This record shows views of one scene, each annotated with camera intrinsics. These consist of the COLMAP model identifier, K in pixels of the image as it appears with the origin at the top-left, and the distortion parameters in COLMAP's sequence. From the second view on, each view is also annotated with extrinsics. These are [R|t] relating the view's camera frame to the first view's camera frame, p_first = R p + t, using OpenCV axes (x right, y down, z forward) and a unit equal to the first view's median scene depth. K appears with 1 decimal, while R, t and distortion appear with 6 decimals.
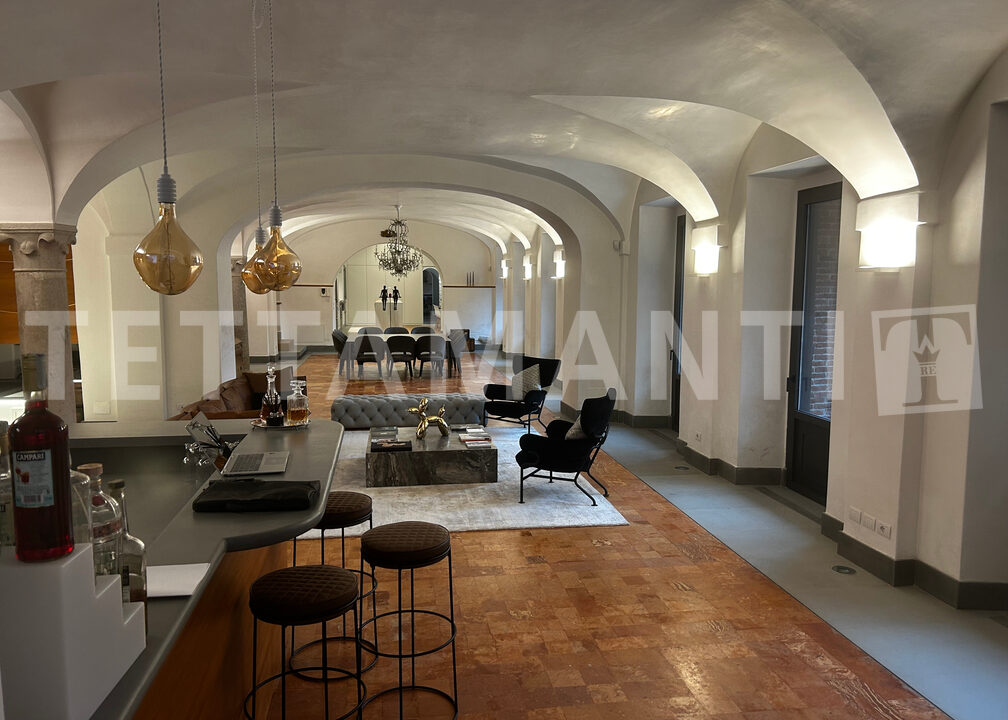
lens RADIAL K [[740.2, 0, 504.0], [0, 740.2, 360.0], [0, 0, 1]] dist [-0.000682, 0.000354]
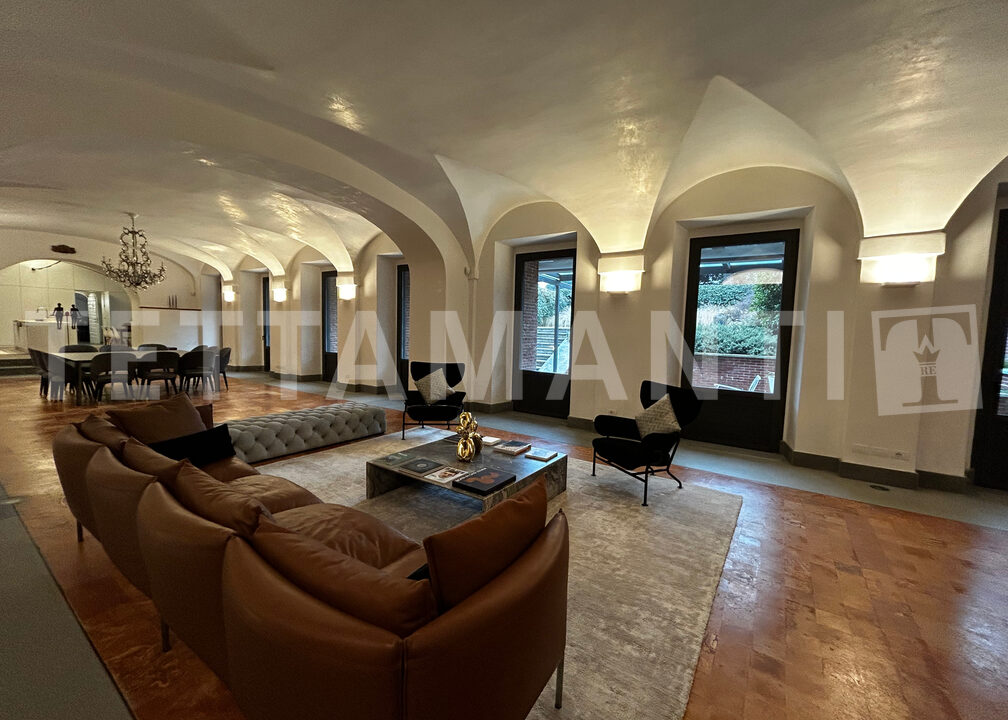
lens RADIAL K [[407.2, 0, 507.2], [0, 407.2, 359.3], [0, 0, 1]] dist [-0.001846, -0.000246]
pose [[0.689207, -0.048702, 0.722926, -0.570264], [0.053640, 0.998430, 0.016125, -0.022906], [-0.722576, 0.027664, 0.690738, 0.884734]]
